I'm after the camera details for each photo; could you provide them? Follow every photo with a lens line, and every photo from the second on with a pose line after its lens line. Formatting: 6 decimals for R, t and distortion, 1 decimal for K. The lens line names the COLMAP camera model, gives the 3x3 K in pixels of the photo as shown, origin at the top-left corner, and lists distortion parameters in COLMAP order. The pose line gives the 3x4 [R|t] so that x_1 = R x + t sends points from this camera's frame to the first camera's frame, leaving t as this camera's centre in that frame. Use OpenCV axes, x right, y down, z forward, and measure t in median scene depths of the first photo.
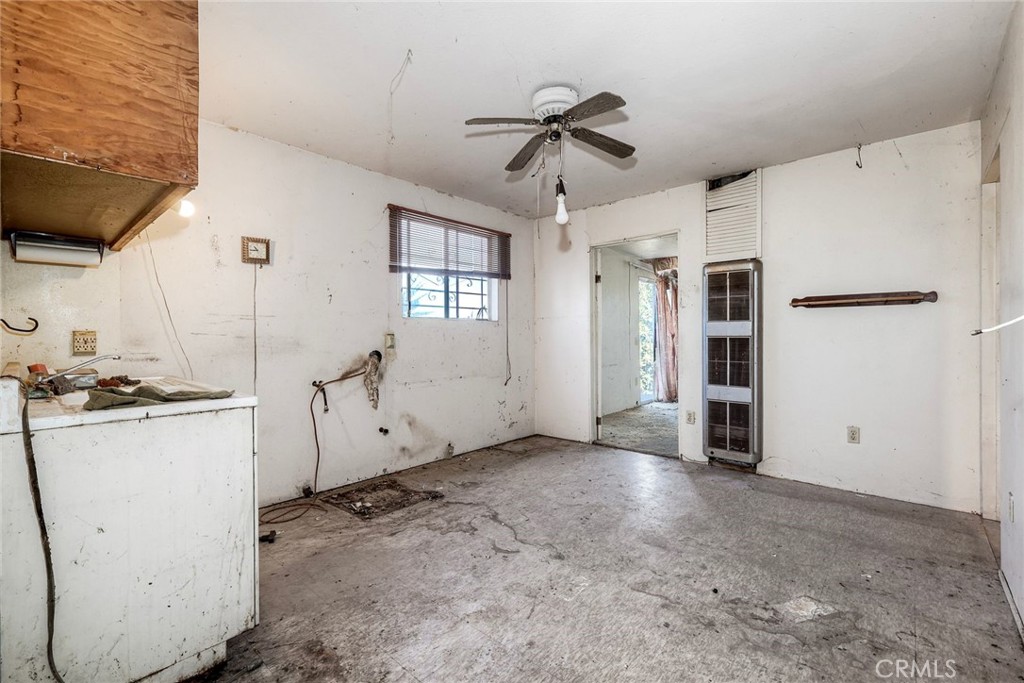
lens RADIAL K [[450.9, 0, 513.2], [0, 450.9, 340.6], [0, 0, 1]] dist [0.000972, 0.000059]
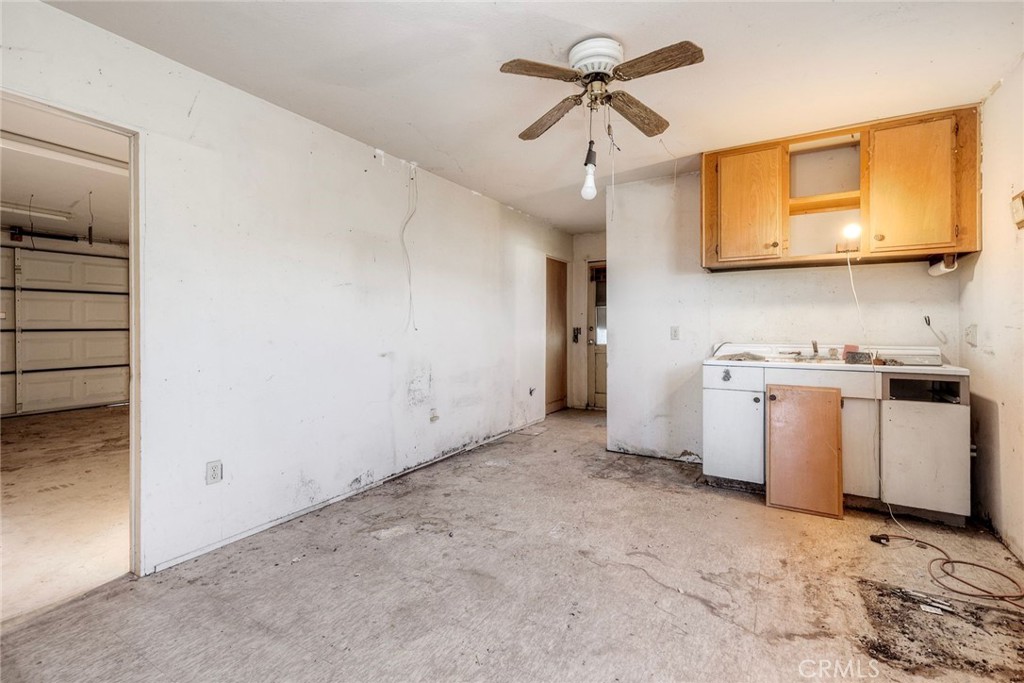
lens RADIAL K [[444.0, 0, 512.3], [0, 444.0, 322.1], [0, 0, 1]] dist [-0.000433, -0.000220]
pose [[-0.981789, 0.003577, -0.189942, 0.416134], [0.003765, 0.999993, -0.000630, -0.027075], [0.189938, -0.001334, -0.981795, 1.820461]]
